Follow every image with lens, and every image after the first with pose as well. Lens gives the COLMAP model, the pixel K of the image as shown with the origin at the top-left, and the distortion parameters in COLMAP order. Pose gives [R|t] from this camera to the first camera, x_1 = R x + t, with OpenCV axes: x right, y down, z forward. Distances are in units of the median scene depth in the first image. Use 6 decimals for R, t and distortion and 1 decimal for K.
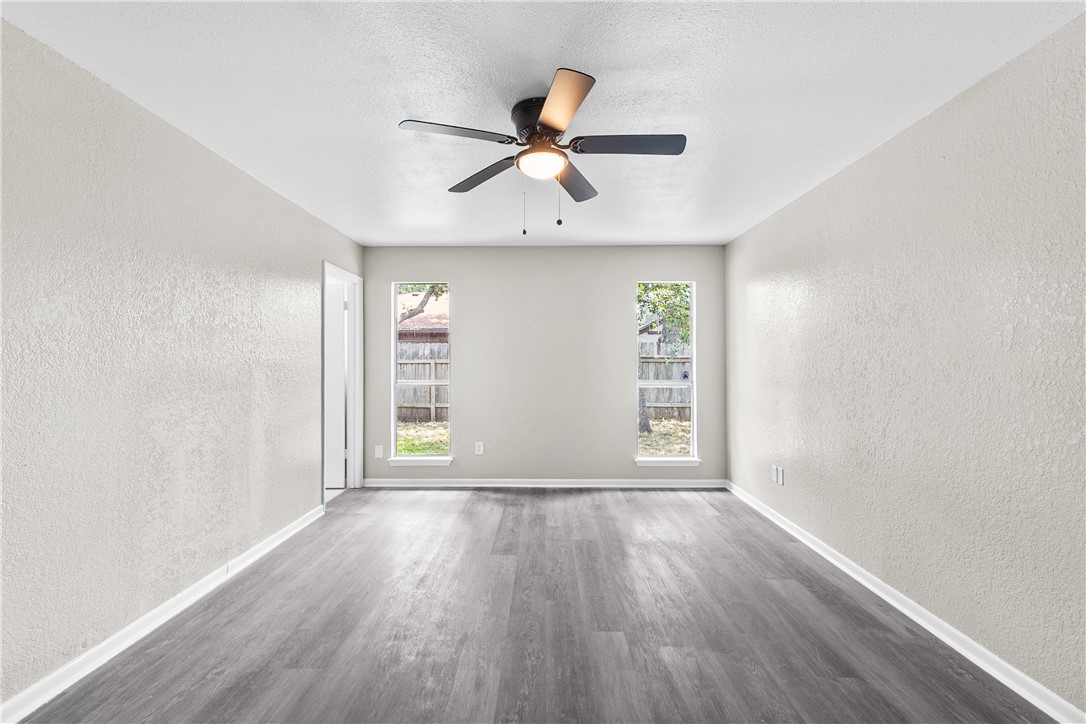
lens RADIAL K [[507.3, 0, 539.1], [0, 507.3, 356.0], [0, 0, 1]] dist [0.021629, -0.004168]
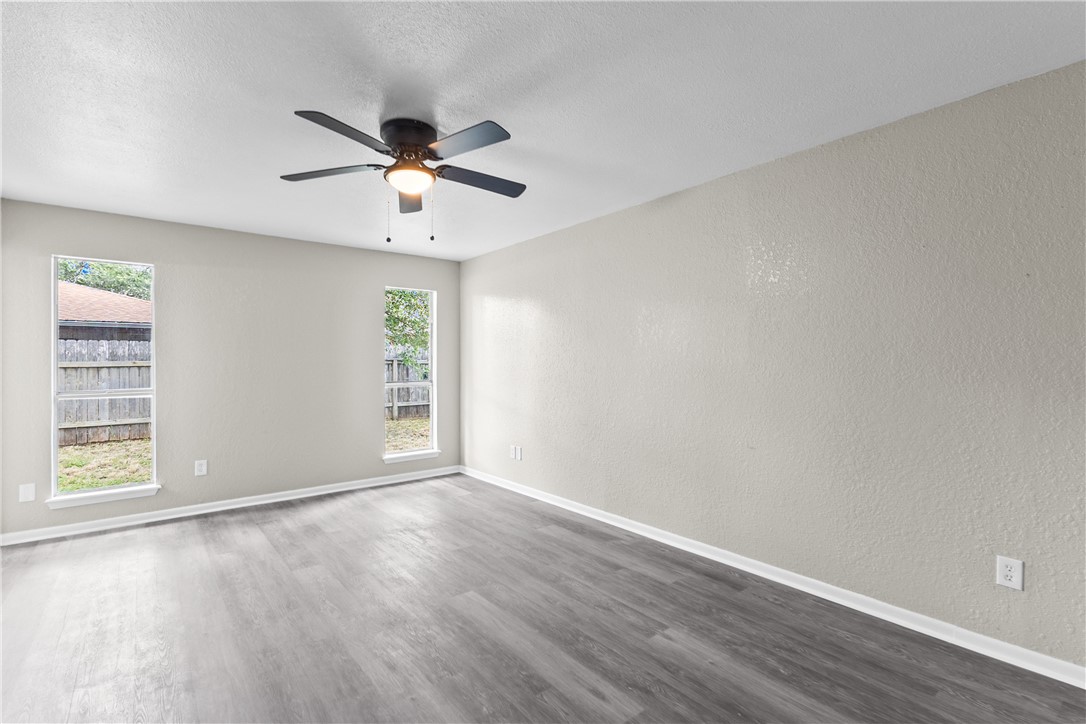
lens RADIAL K [[507.3, 0, 534.4], [0, 507.3, 364.1], [0, 0, 1]] dist [0.021629, -0.004168]
pose [[0.779804, -0.005044, 0.626004, -0.226896], [-0.001812, 0.999945, 0.010314, 0.000389], [-0.626021, -0.009177, 0.779752, -0.005115]]
